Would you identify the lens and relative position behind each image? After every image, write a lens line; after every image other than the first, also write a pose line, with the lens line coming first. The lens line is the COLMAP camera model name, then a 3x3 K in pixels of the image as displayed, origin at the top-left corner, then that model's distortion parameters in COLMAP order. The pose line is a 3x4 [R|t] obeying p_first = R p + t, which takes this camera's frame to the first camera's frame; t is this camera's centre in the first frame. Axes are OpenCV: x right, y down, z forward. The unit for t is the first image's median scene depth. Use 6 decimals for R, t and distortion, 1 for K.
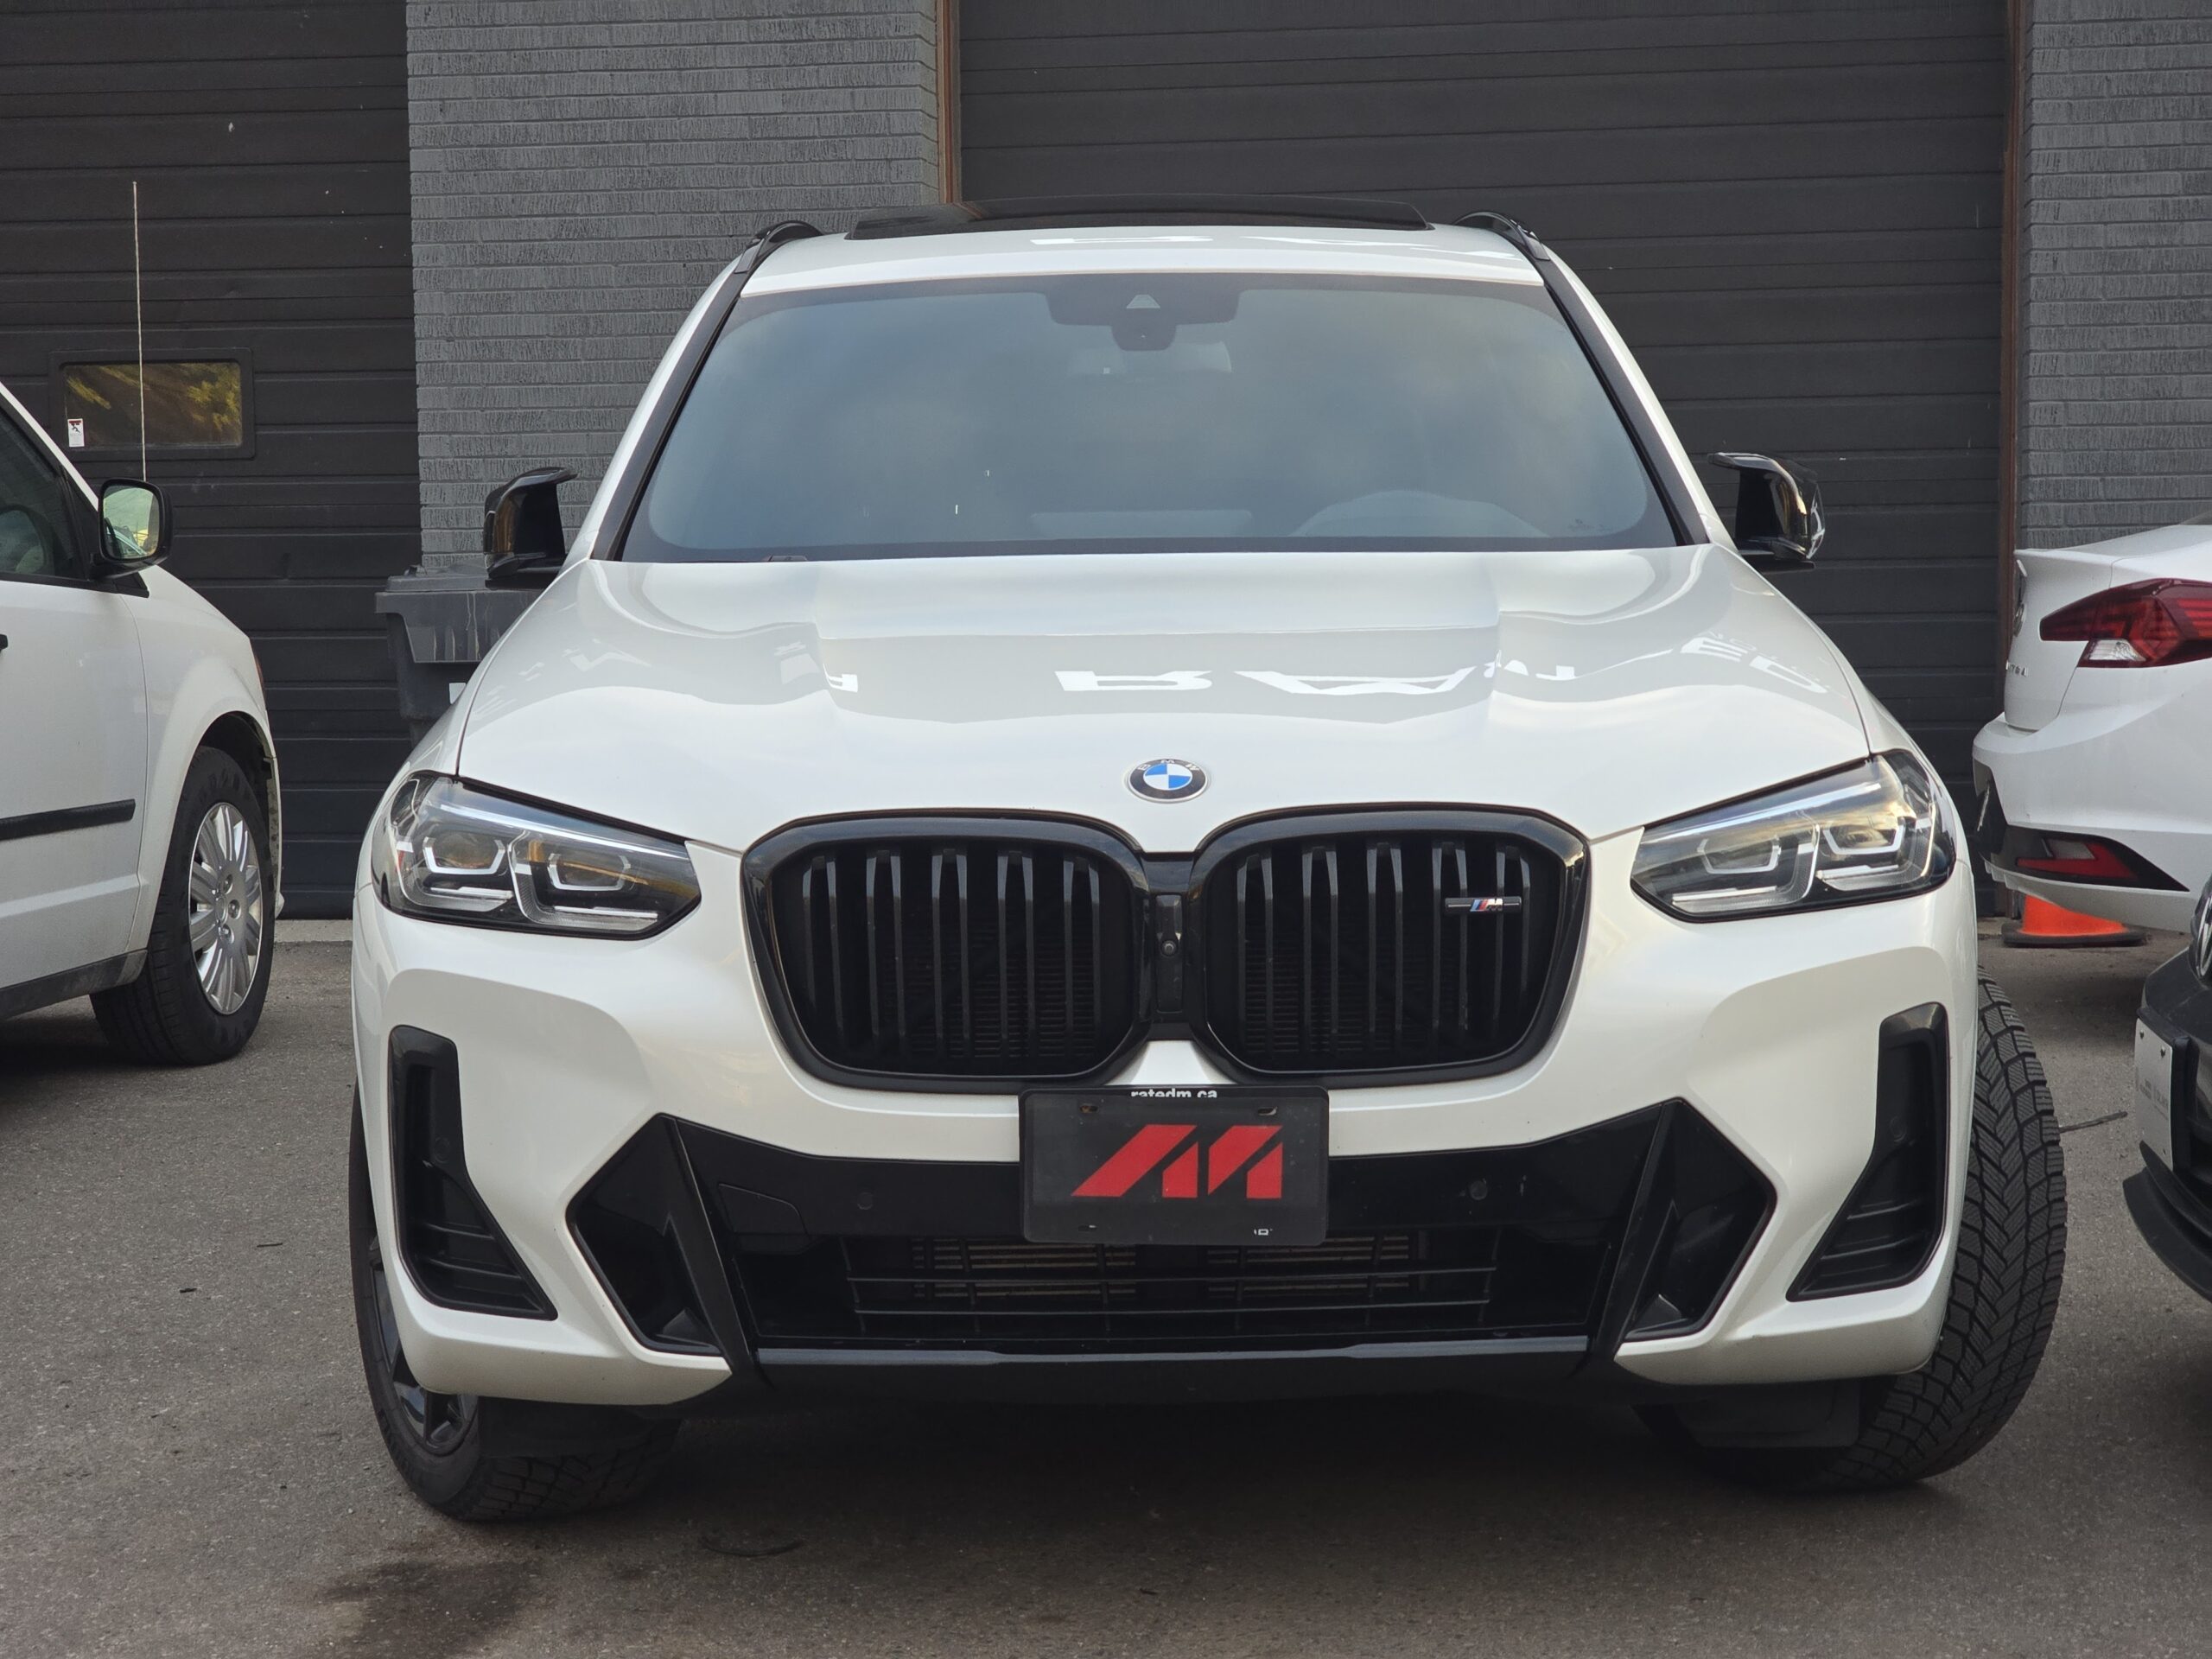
lens RADIAL K [[3985.5, 0, 1106.0], [0, 3985.5, 829.5], [0, 0, 1]] dist [-0.044216, 0.160146]
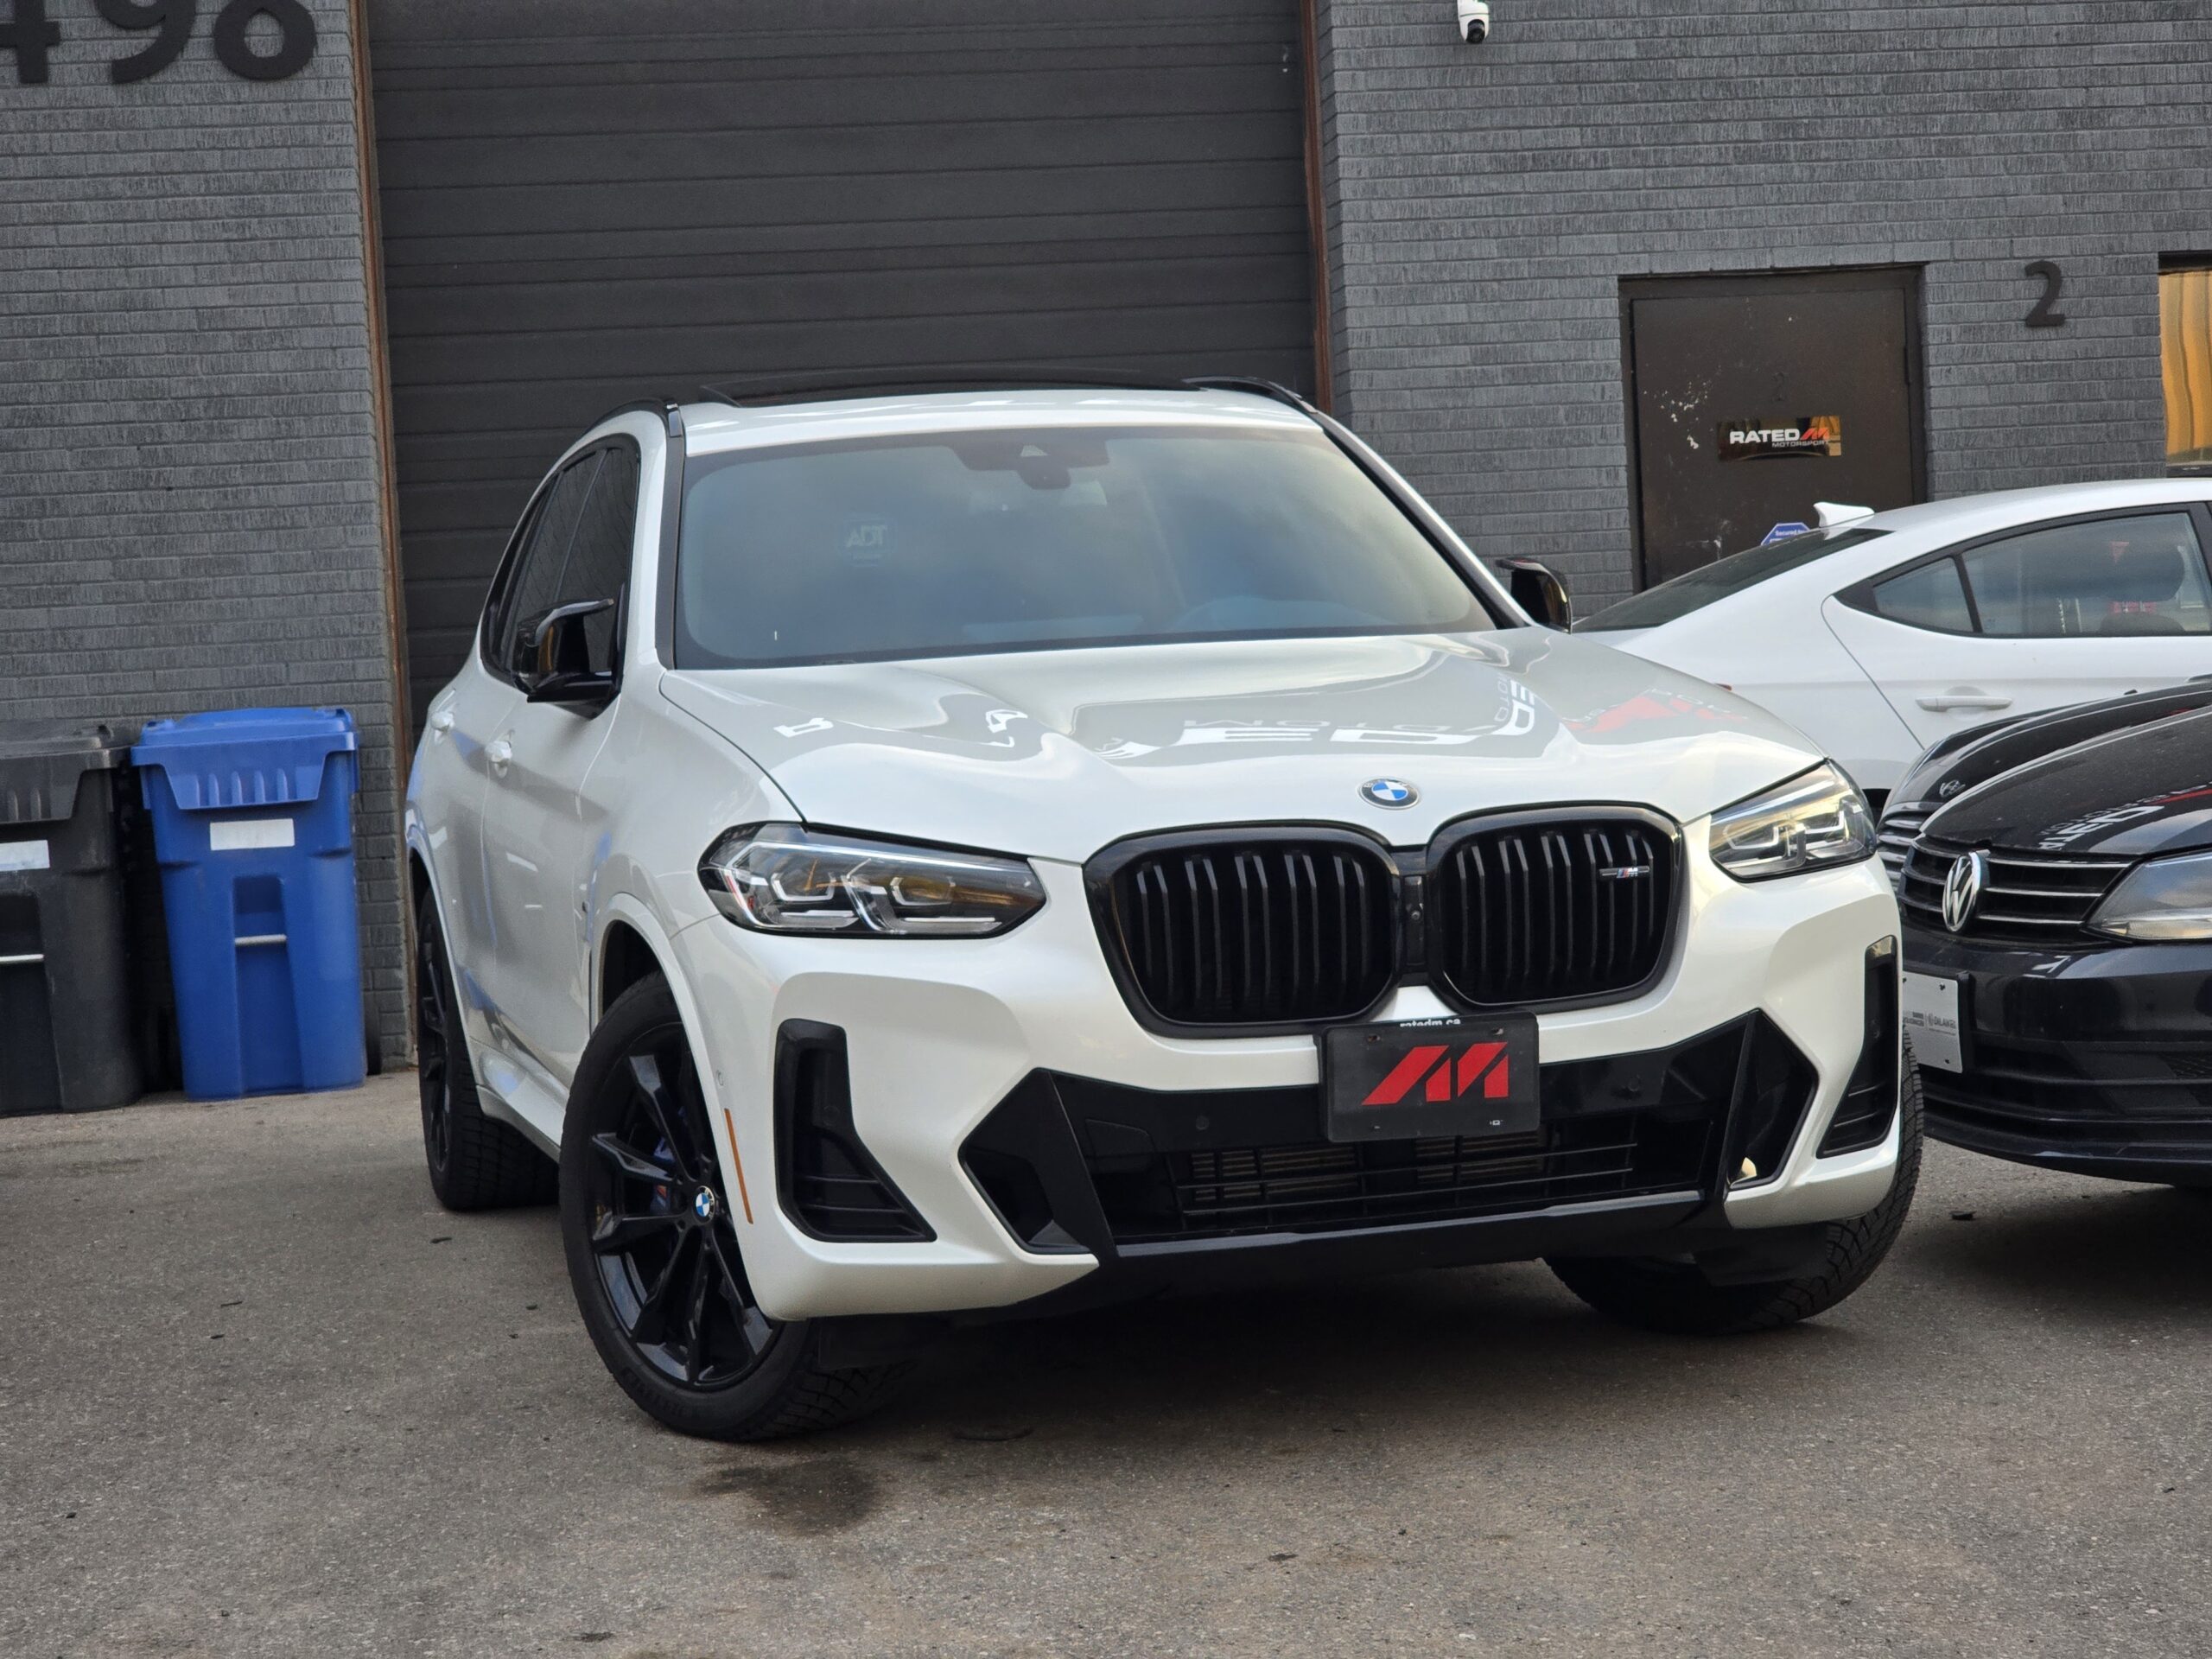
lens RADIAL K [[3985.5, 0, 1106.0], [0, 3985.5, 829.5], [0, 0, 1]] dist [-0.044216, 0.160146]
pose [[0.956536, -0.044640, 0.288179, -0.455793], [0.058225, 0.997552, -0.038737, 0.045388], [-0.285744, 0.053832, 0.956793, -0.244574]]
